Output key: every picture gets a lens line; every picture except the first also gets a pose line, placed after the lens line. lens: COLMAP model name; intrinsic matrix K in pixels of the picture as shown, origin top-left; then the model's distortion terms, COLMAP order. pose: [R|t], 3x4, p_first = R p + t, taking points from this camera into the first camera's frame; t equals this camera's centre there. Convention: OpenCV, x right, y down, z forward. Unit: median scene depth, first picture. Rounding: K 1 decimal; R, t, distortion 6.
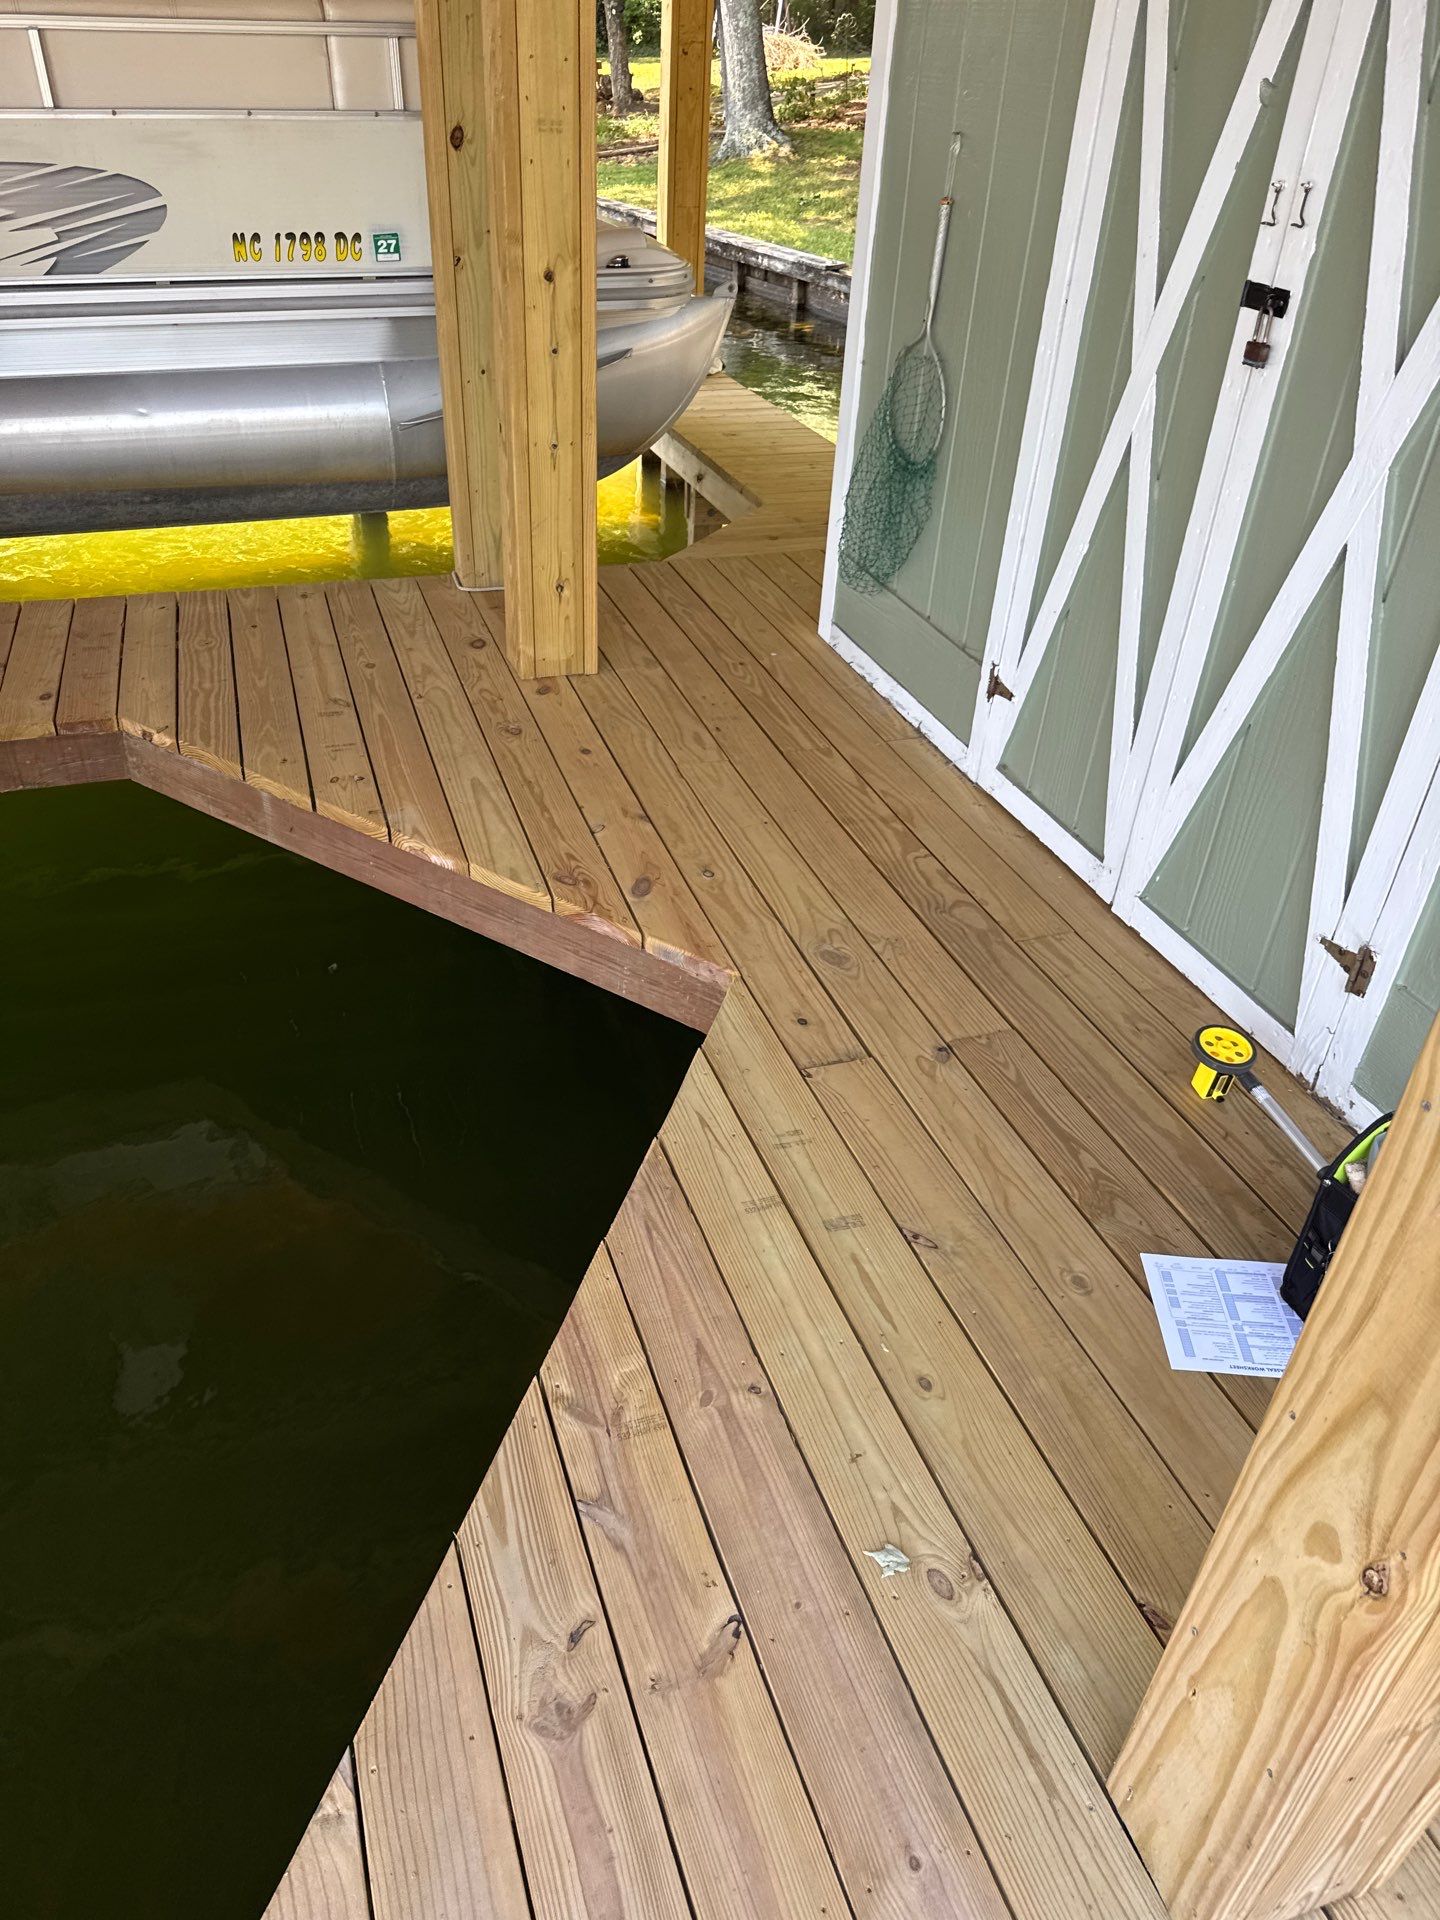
lens RADIAL K [[1311.3, 0, 718.9], [0, 1311.3, 985.1], [0, 0, 1]] dist [0.048637, -0.071694]
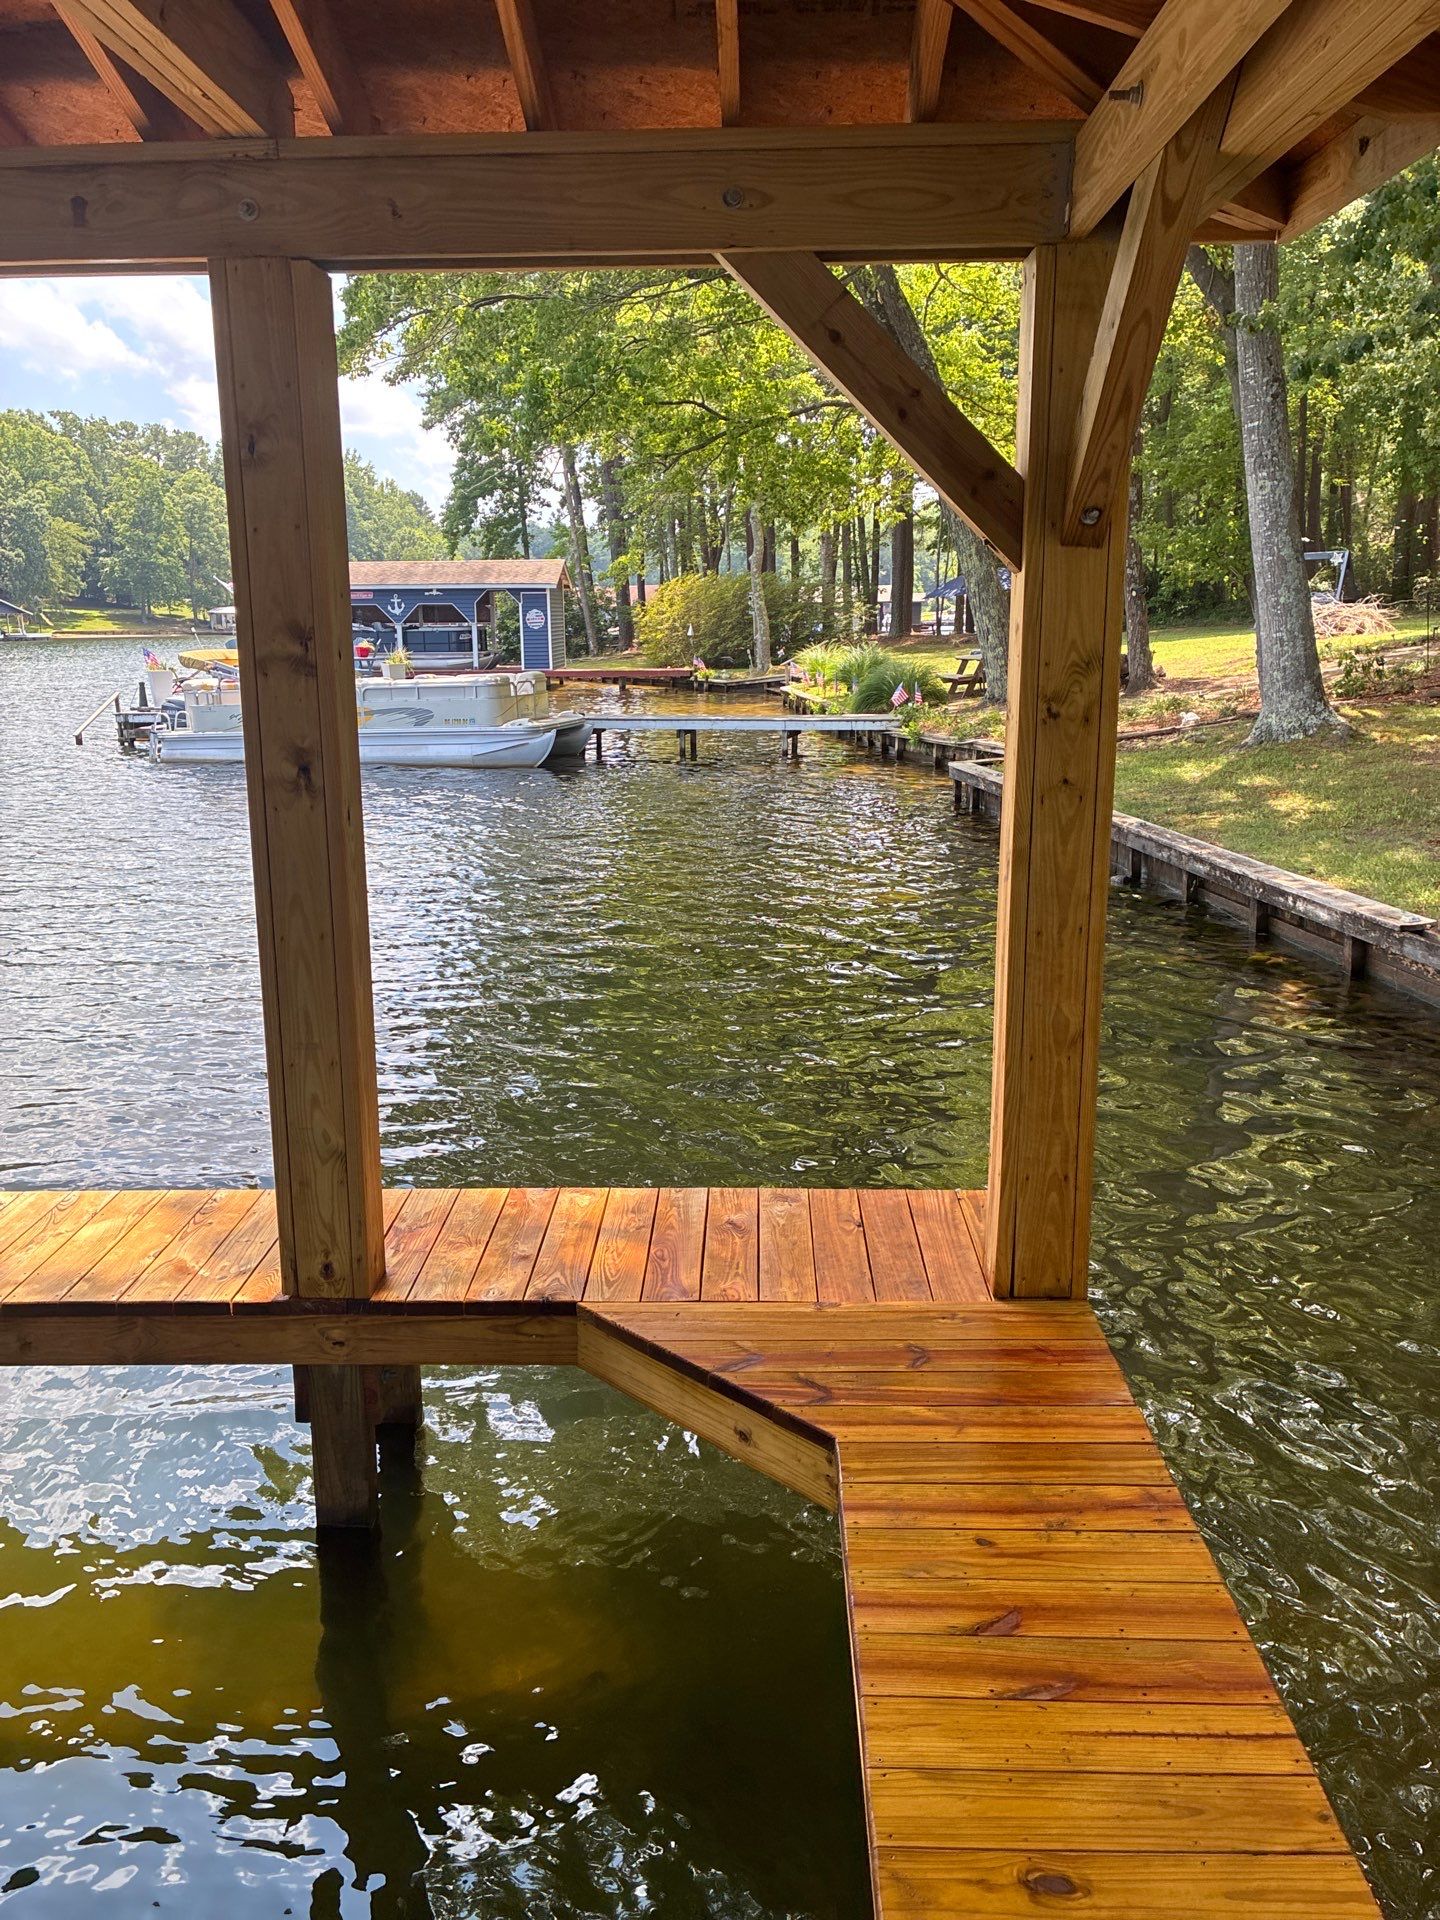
lens RADIAL K [[1465.7, 0, 720.0], [0, 1465.7, 960.0], [0, 0, 1]] dist [0.066789, -0.097447]
pose [[0.937290, 0.027870, -0.347433, 0.093134], [-0.159175, 0.921010, -0.355535, -0.936323], [0.310081, 0.388542, 0.867690, 1.218578]]
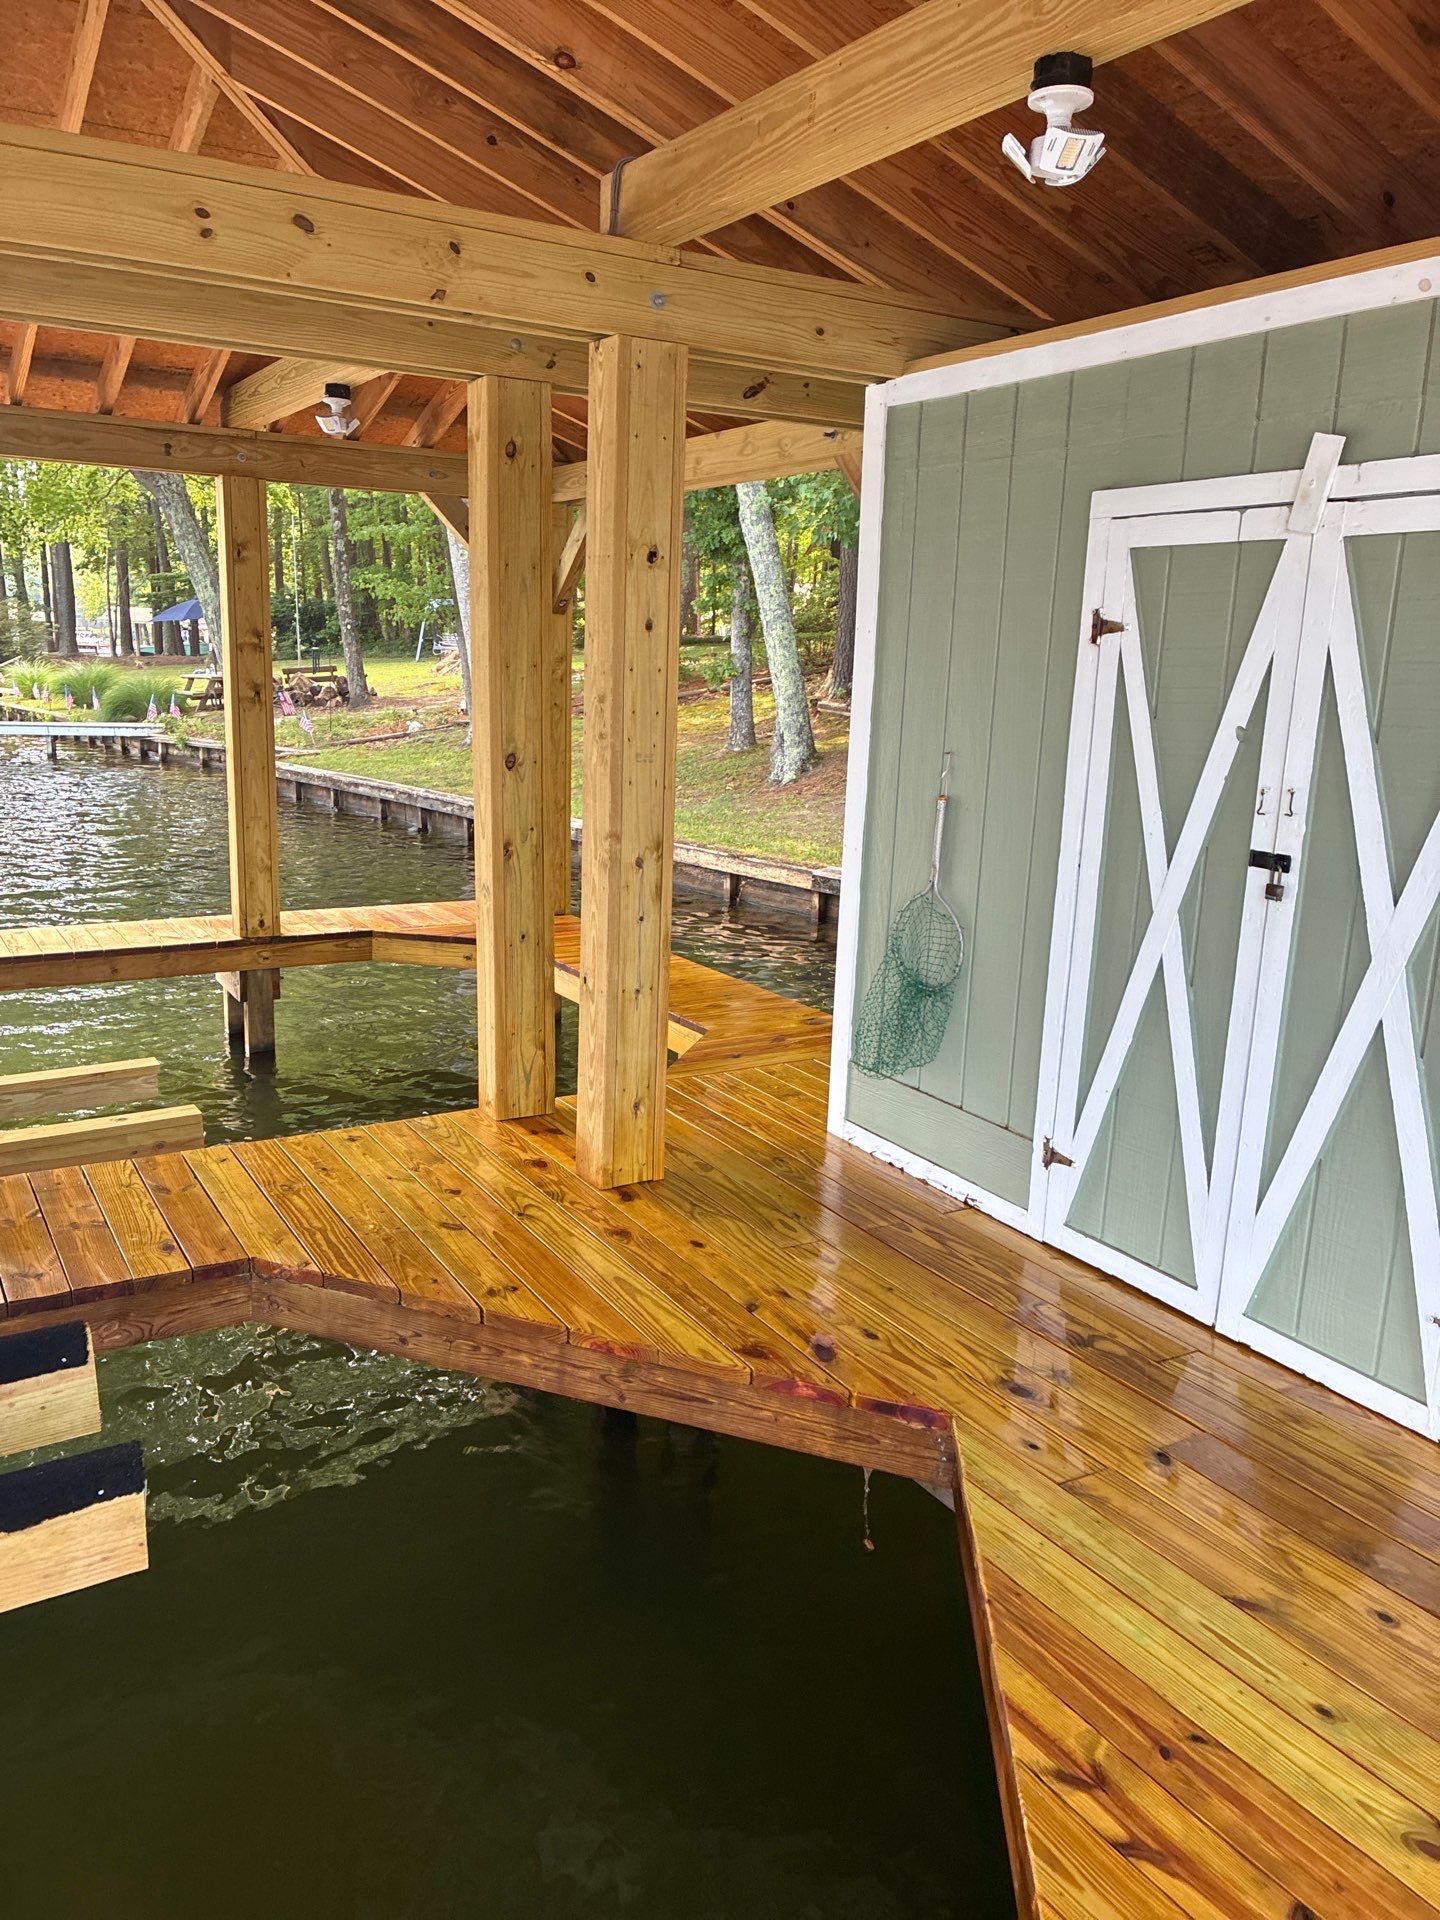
lens RADIAL K [[1410.9, 0, 689.4], [0, 1410.9, 1049.2], [0, 0, 1]] dist [0.010677, -0.001674]
pose [[0.981037, -0.066836, 0.181931, -0.332798], [0.123412, 0.939192, -0.320450, 0.048687], [-0.149451, 0.336826, 0.929631, -0.160624]]
